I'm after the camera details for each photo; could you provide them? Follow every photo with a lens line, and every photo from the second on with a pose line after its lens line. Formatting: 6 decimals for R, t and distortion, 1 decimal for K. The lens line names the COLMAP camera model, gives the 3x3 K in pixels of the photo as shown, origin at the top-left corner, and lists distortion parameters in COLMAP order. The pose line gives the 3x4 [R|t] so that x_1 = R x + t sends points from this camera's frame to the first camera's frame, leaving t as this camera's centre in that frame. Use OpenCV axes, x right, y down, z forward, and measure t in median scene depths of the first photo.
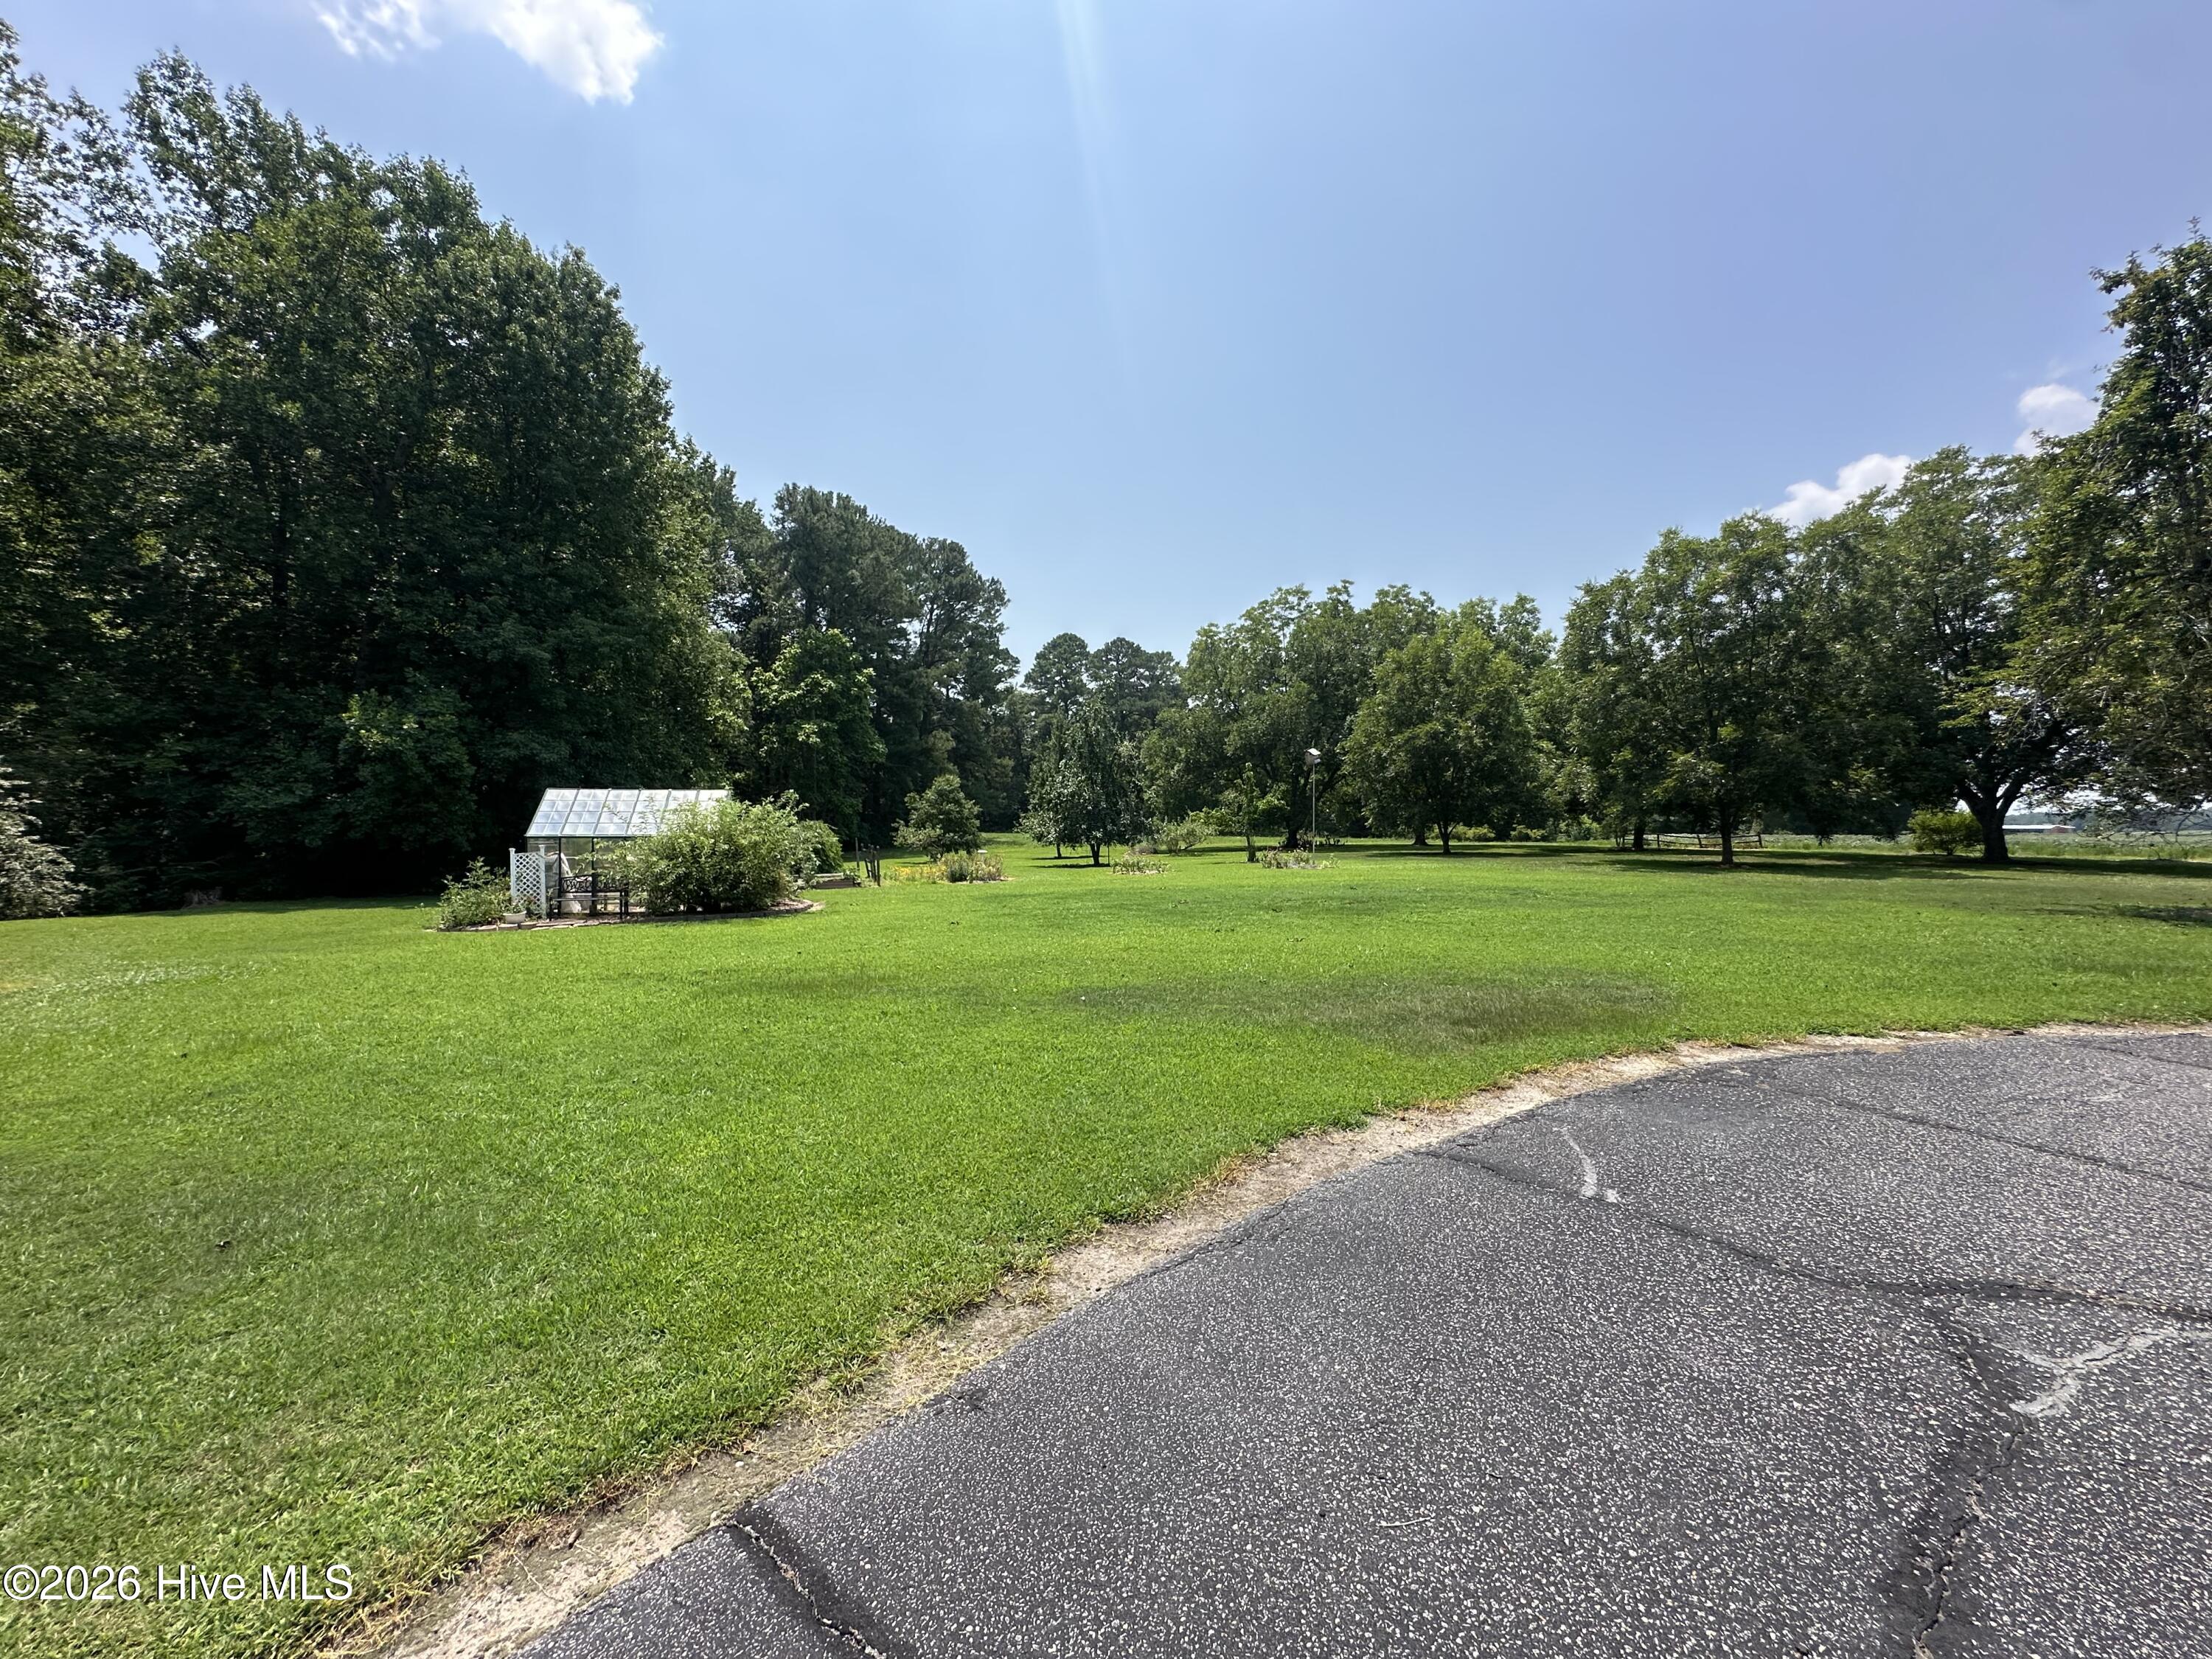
lens RADIAL K [[887.7, 0, 1104.1], [0, 887.7, 829.5], [0, 0, 1]] dist [-0.005273, 0.000893]
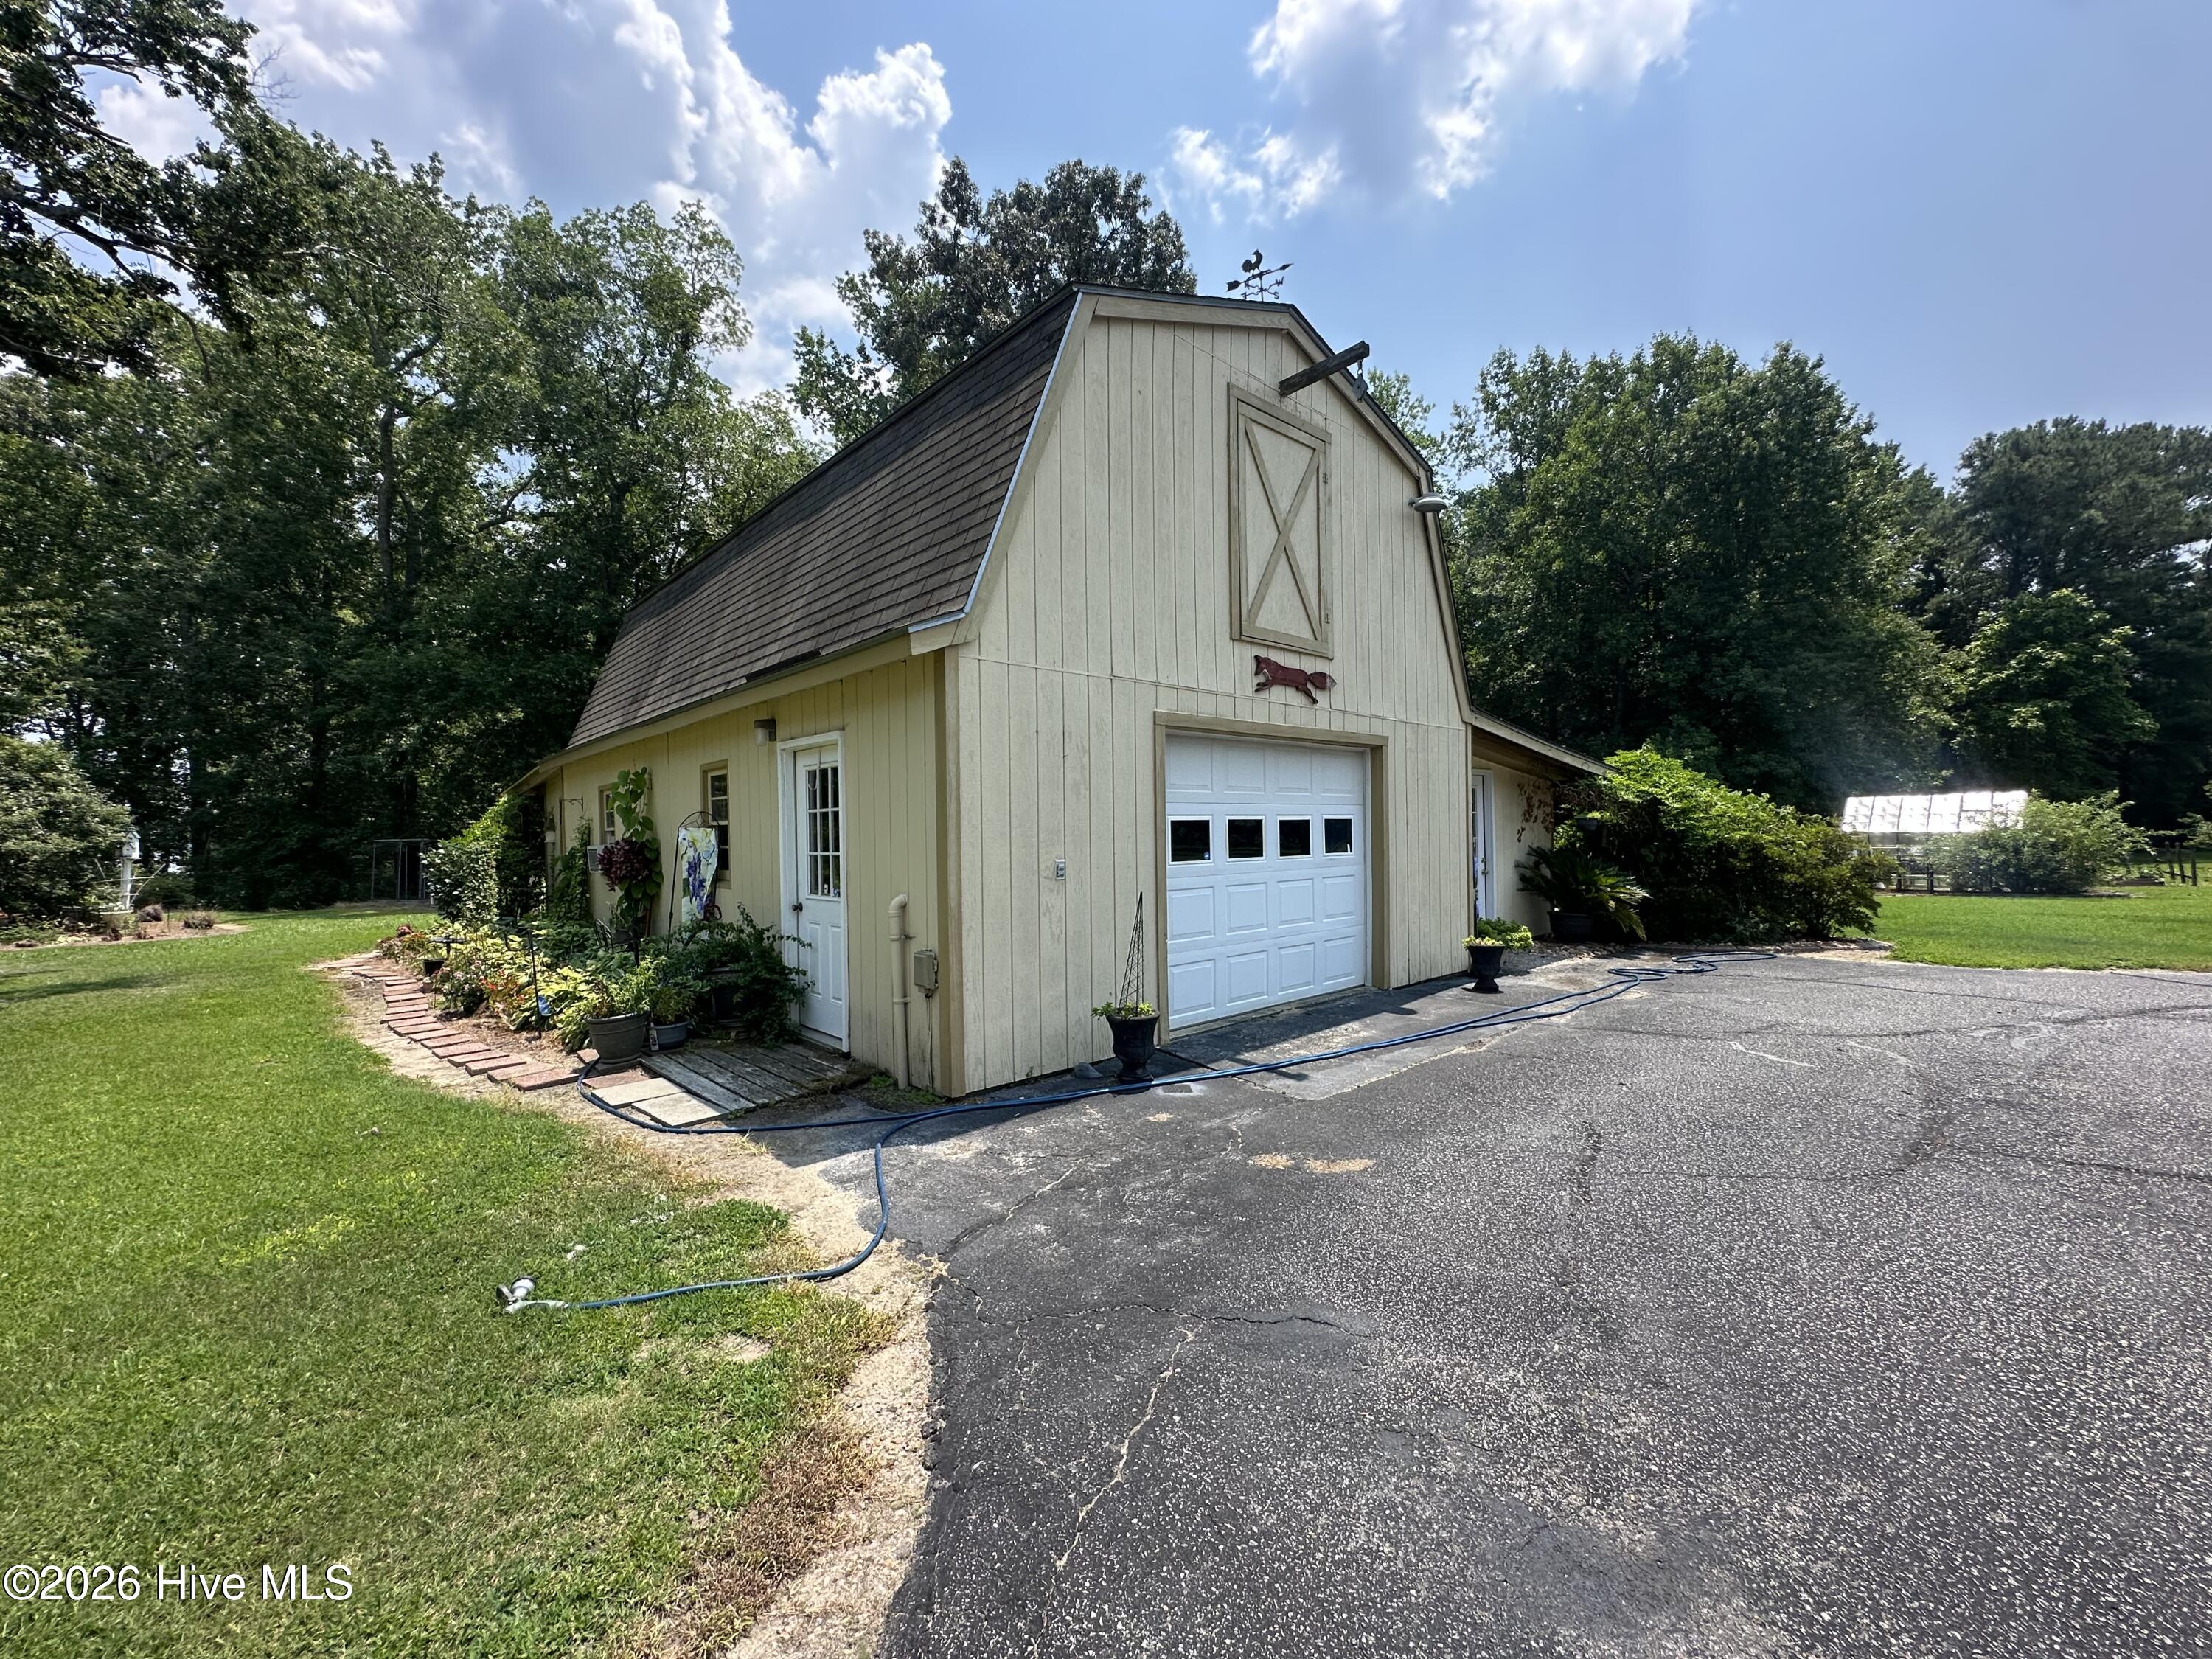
lens RADIAL K [[887.7, 0, 1104.1], [0, 887.7, 829.5], [0, 0, 1]] dist [-0.005273, 0.000893]
pose [[0.462390, -0.014164, -0.886563, 0.017847], [0.009460, 0.999894, -0.011041, 0.002532], [0.886626, -0.003282, 0.462475, -0.229709]]
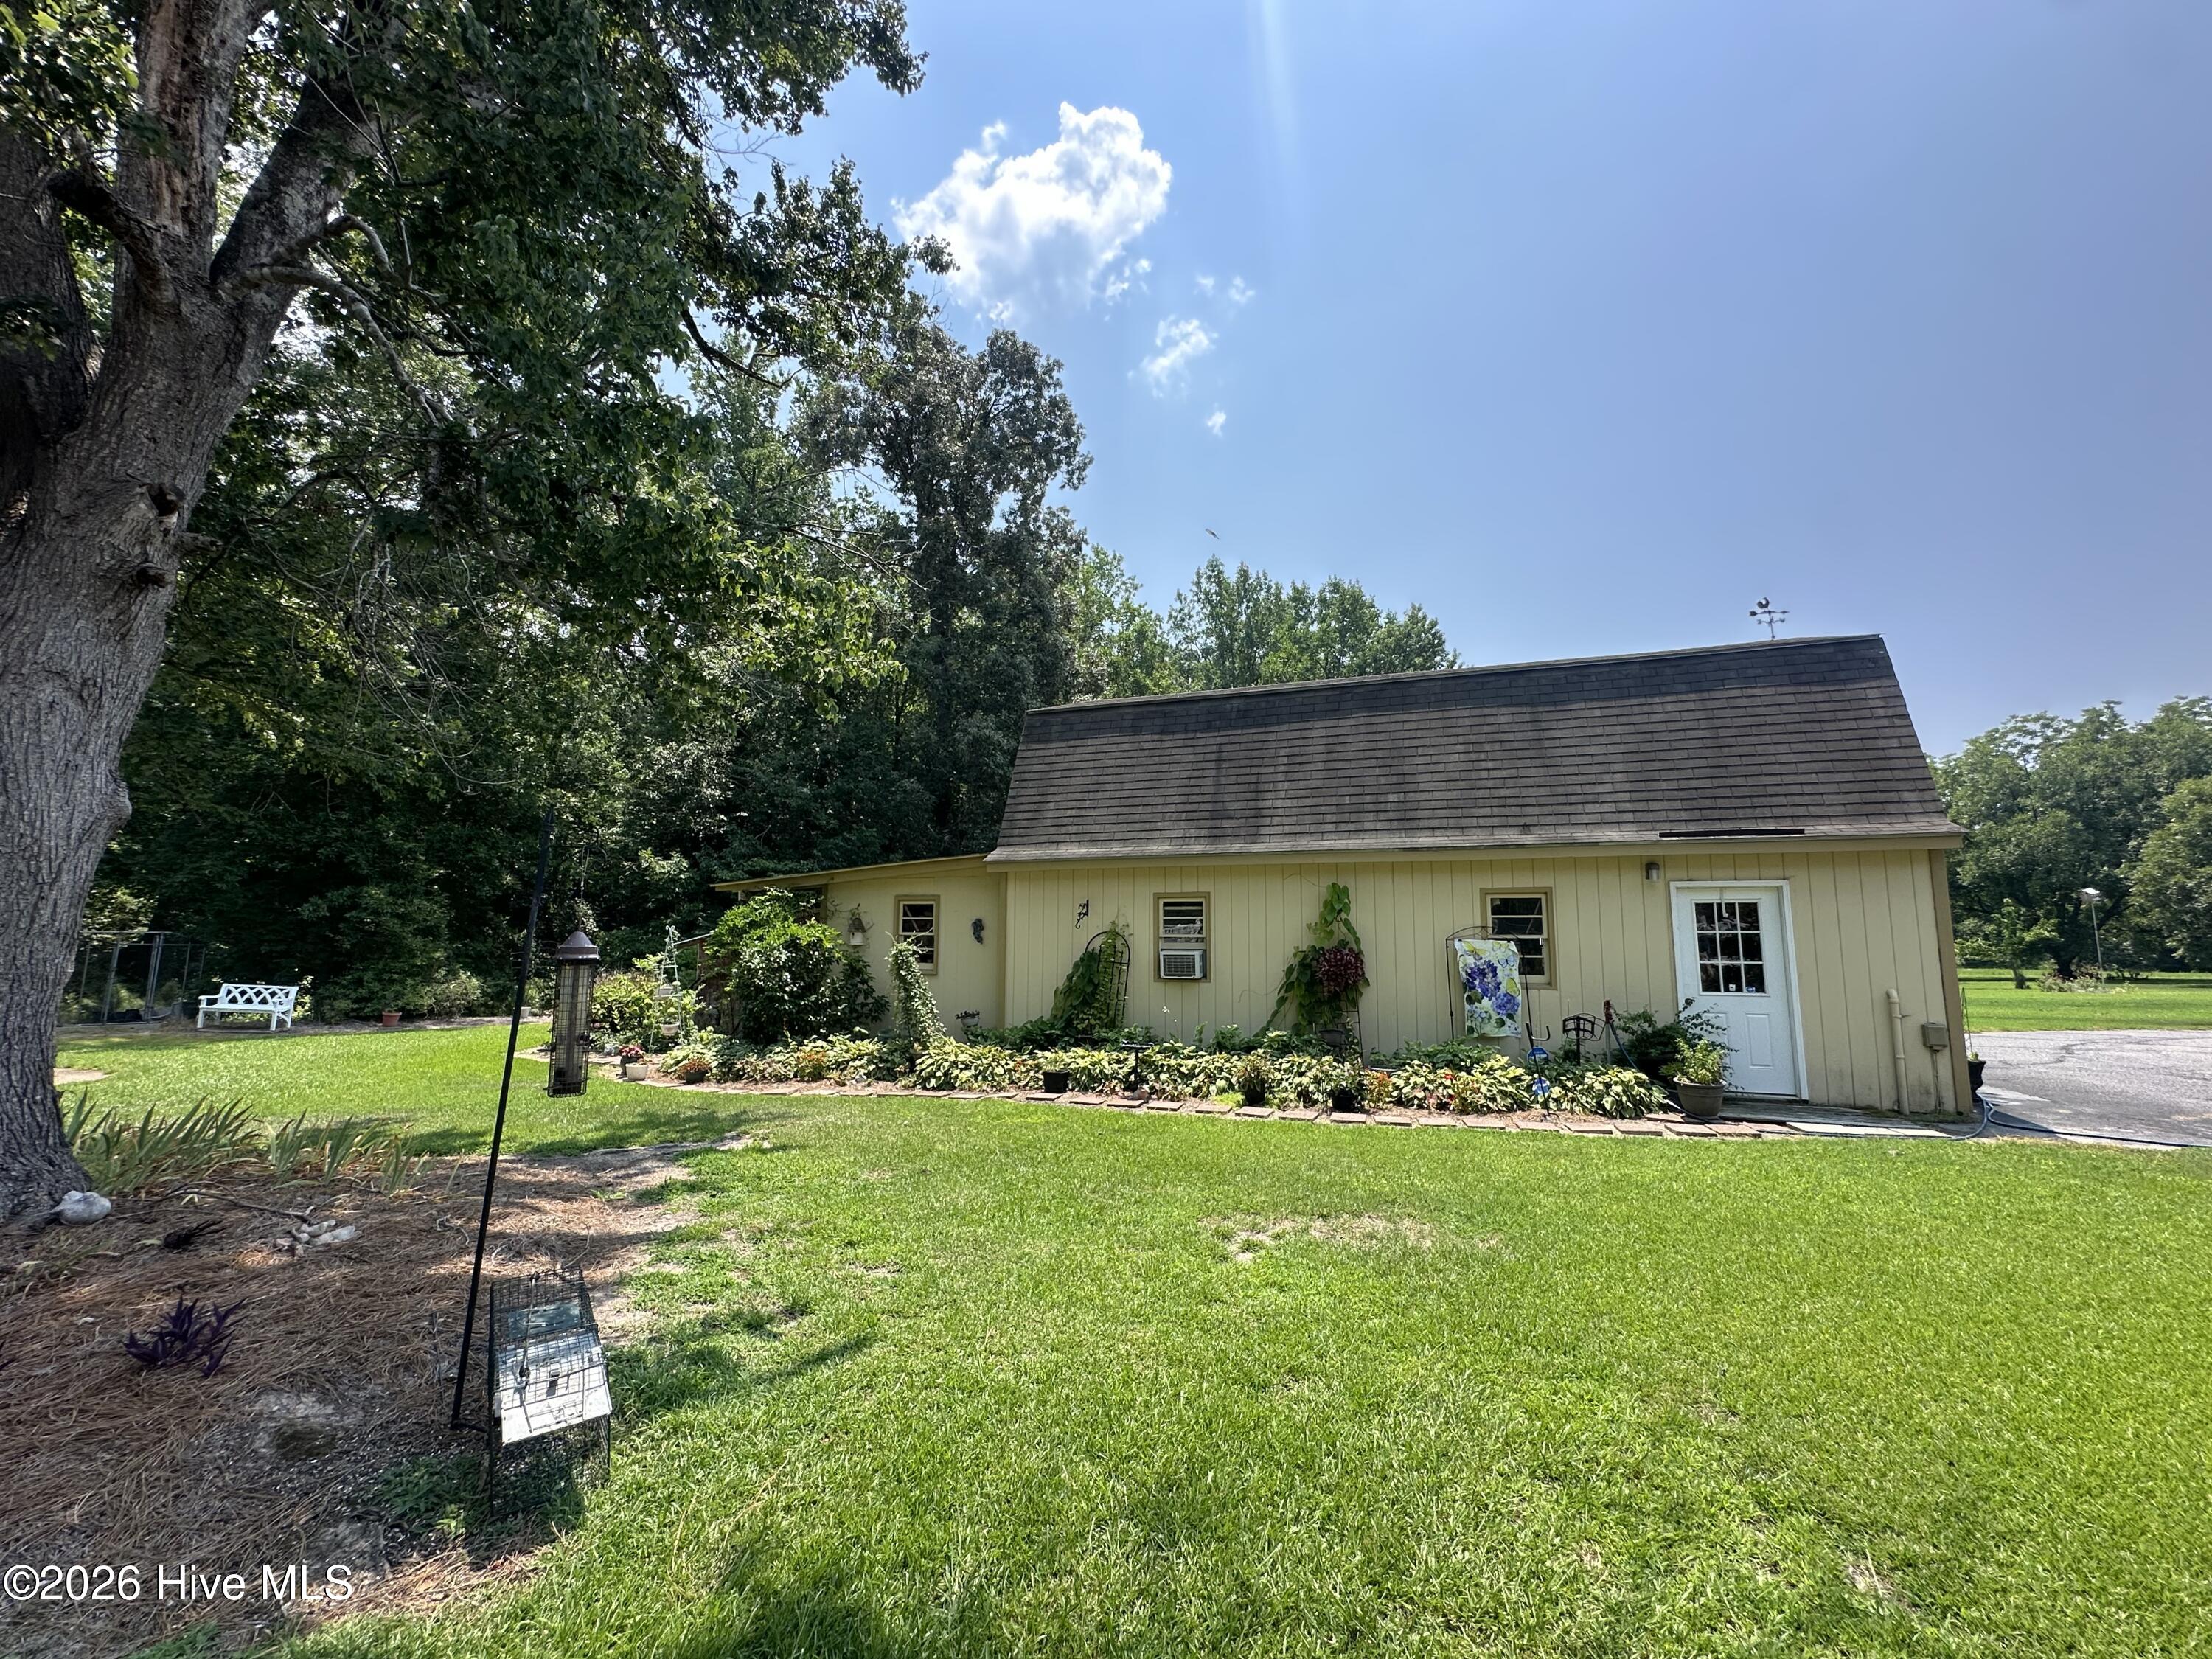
lens RADIAL K [[887.7, 0, 1104.1], [0, 887.7, 829.5], [0, 0, 1]] dist [-0.005273, 0.000893]
pose [[0.823676, -0.070538, -0.562657, -0.103520], [-0.010340, 0.990200, -0.139274, 0.003710], [0.566967, 0.120534, 0.814874, -0.412218]]
